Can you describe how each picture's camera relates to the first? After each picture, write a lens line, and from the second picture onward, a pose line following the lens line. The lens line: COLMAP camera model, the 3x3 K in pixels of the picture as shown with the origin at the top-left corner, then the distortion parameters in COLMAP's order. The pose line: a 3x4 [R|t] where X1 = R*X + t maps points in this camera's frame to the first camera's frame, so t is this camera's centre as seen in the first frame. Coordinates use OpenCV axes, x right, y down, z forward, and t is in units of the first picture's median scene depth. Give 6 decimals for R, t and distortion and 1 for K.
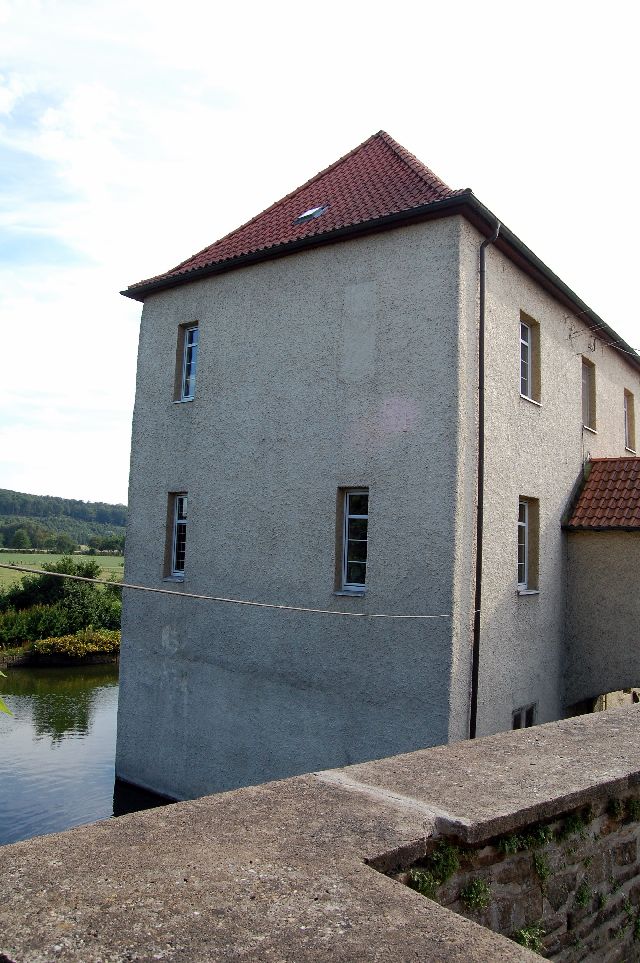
lens RADIAL K [[756.6, 0, 322.5], [0, 756.6, 476.7], [0, 0, 1]] dist [-0.064127, -0.003572]
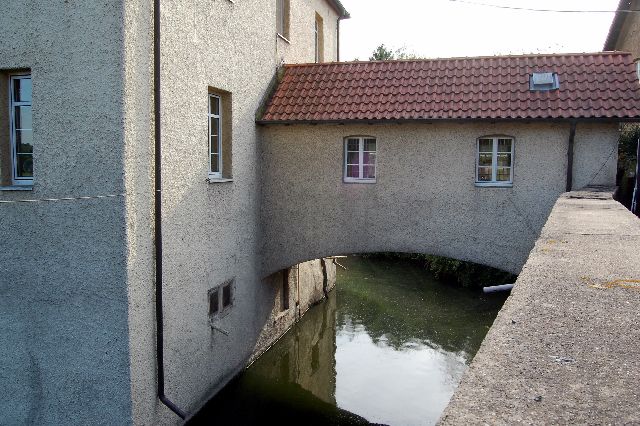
lens RADIAL K [[502.8, 0, 319.4], [0, 502.8, 213.5], [0, 0, 1]] dist [-0.064127, -0.003572]
pose [[0.932391, -0.062305, 0.356041, 0.138976], [-0.008239, 0.981112, 0.193265, 0.057863], [-0.361357, -0.183132, 0.914267, 0.276422]]
